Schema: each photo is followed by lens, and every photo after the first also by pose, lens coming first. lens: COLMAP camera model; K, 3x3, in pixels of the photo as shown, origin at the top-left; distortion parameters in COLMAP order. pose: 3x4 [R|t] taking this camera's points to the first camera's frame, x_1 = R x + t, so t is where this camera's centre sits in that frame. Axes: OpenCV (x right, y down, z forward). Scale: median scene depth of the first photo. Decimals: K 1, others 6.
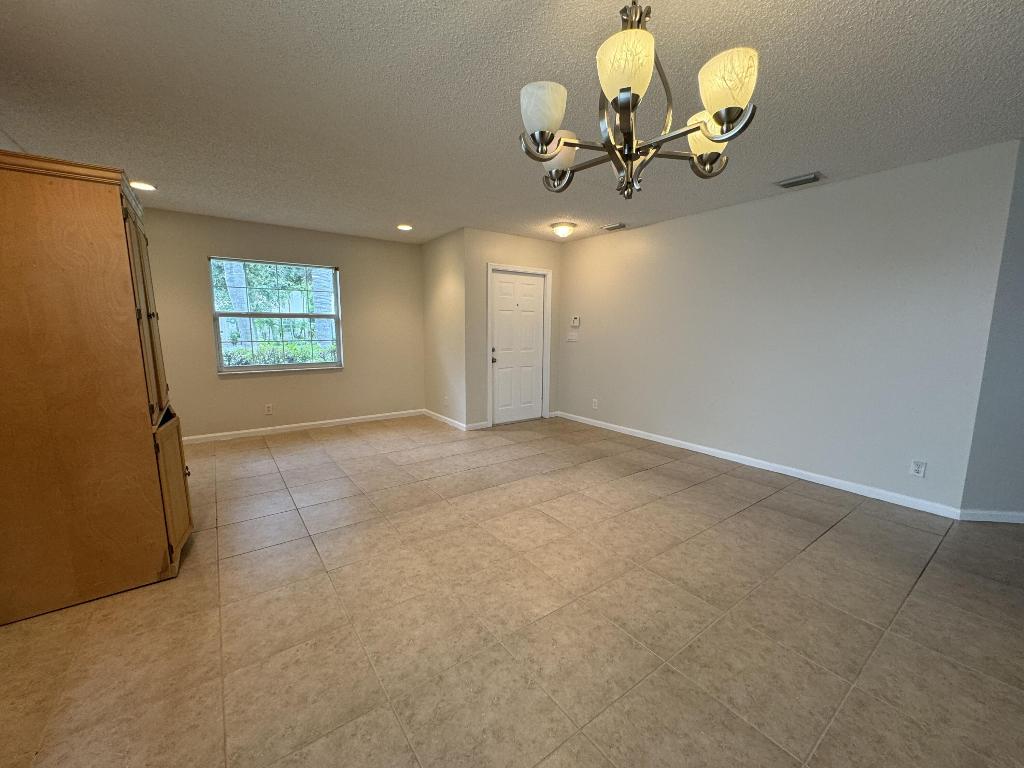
lens RADIAL K [[407.5, 0, 507.8], [0, 407.5, 391.7], [0, 0, 1]] dist [-0.005127, 0.001133]
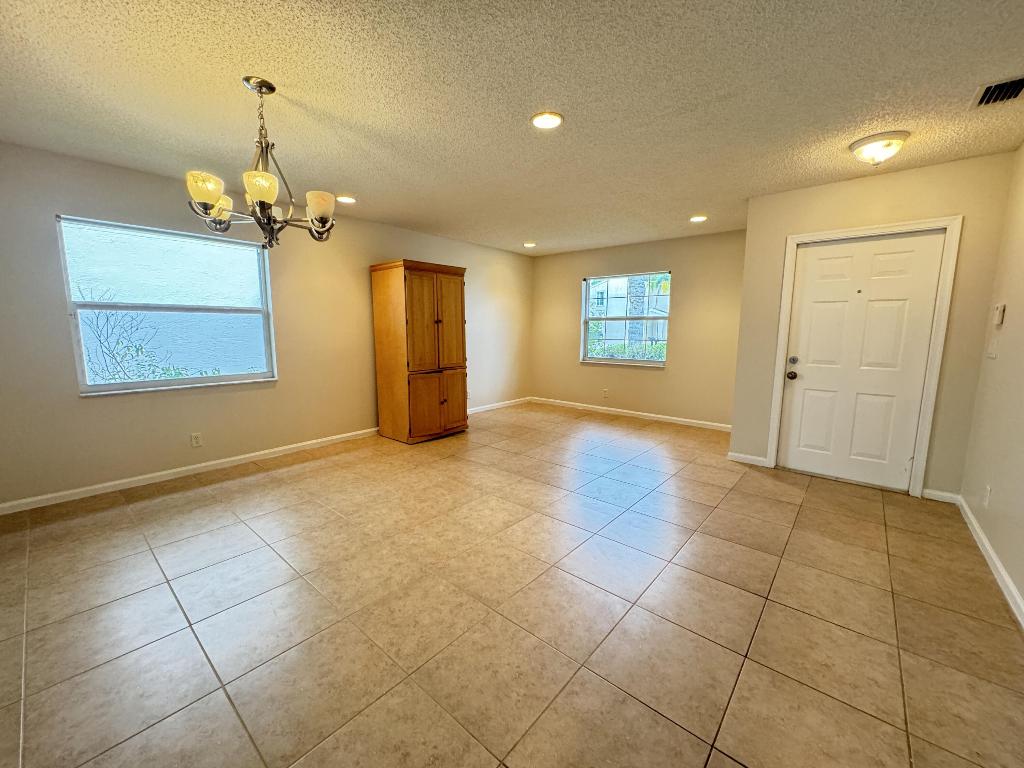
lens RADIAL K [[407.5, 0, 507.2], [0, 407.5, 379.8], [0, 0, 1]] dist [-0.005127, 0.001133]
pose [[0.225739, 0.119207, -0.966867, 0.659084], [-0.155530, 0.984165, 0.085027, -0.066966], [0.961692, 0.131183, 0.240705, 0.470805]]
